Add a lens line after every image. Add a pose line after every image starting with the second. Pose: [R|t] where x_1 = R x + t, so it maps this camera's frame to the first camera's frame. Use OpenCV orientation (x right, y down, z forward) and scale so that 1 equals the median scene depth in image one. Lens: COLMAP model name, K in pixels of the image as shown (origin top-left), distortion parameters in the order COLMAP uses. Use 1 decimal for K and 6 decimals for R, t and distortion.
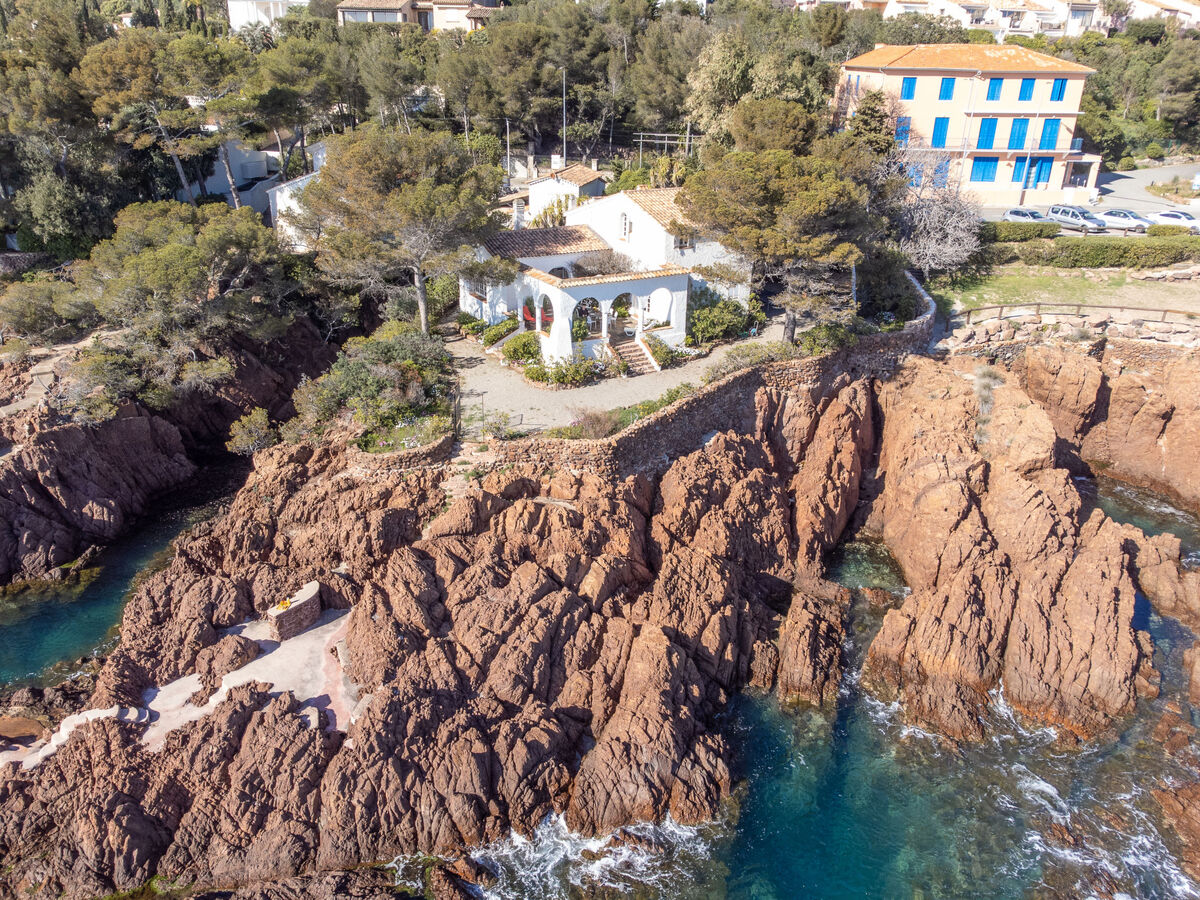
lens RADIAL K [[897.3, 0, 591.1], [0, 897.3, 450.1], [0, 0, 1]] dist [0.011781, 0.013524]
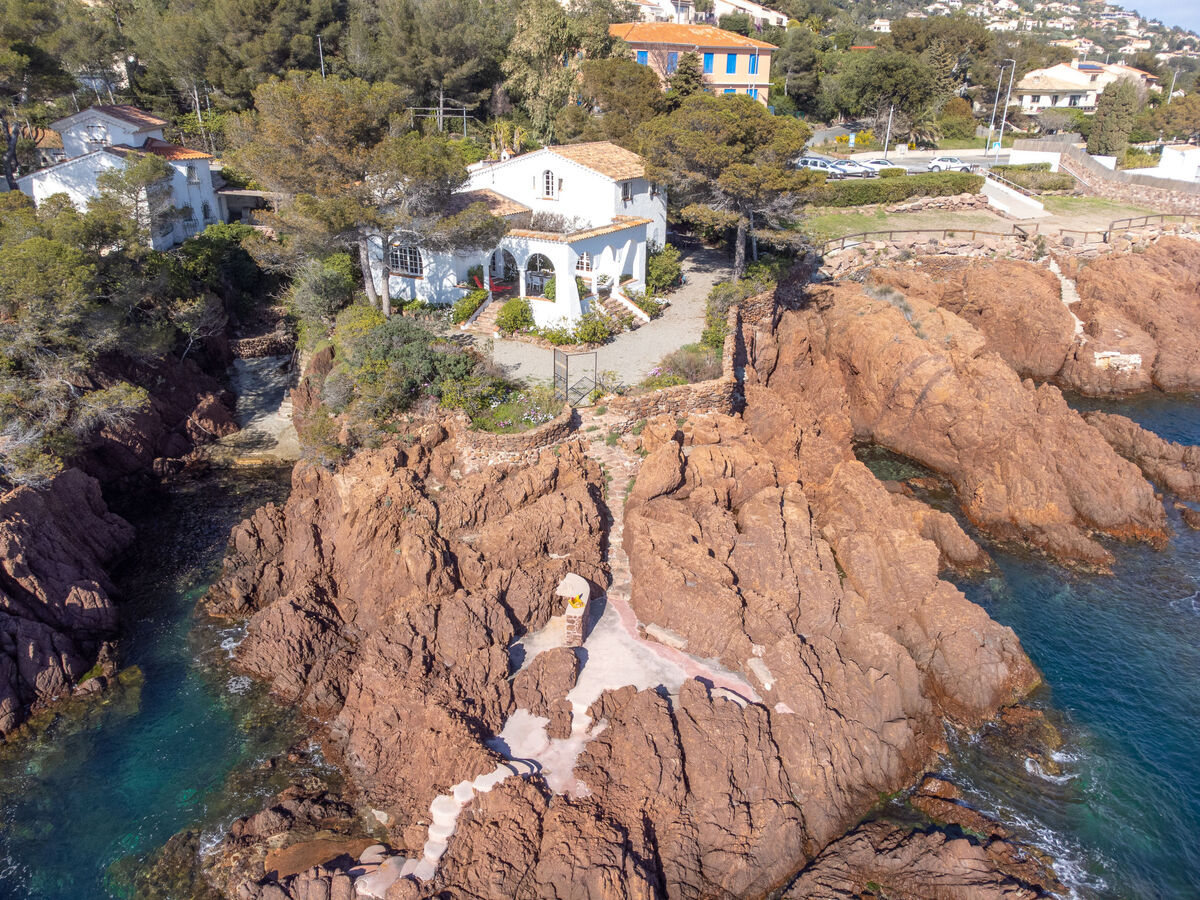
lens RADIAL K [[897.3, 0, 593.0], [0, 897.3, 452.9], [0, 0, 1]] dist [0.011781, 0.013524]
pose [[0.878604, -0.188563, 0.438747, -0.473508], [0.189913, 0.980933, 0.041276, 0.000819], [-0.438165, 0.047058, 0.897662, 0.159696]]
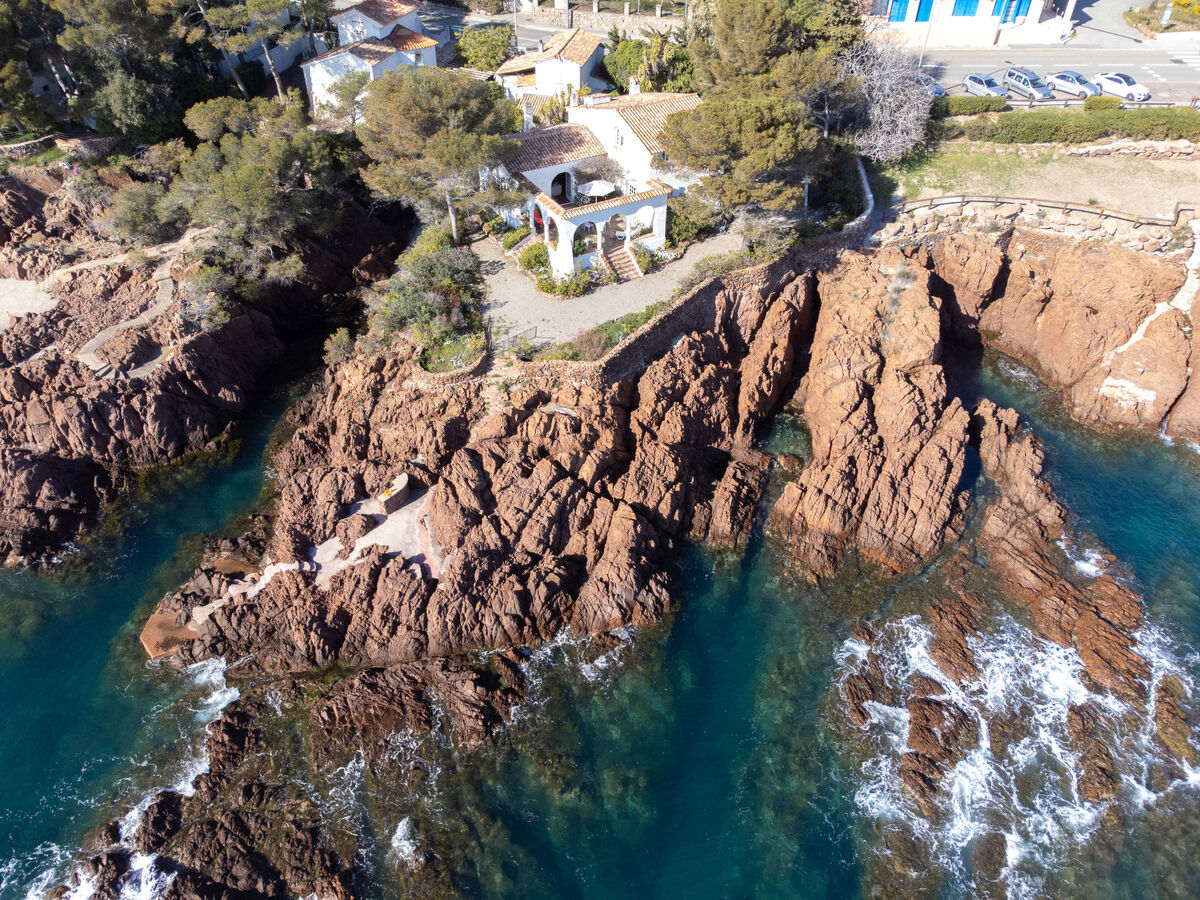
lens RADIAL K [[897.3, 0, 587.9], [0, 897.3, 446.5], [0, 0, 1]] dist [0.011781, 0.013524]
pose [[0.999917, 0.000212, -0.012915, 0.016291], [0.003643, 0.954644, 0.297728, -0.255987], [0.012392, -0.297750, 0.954563, -0.314512]]
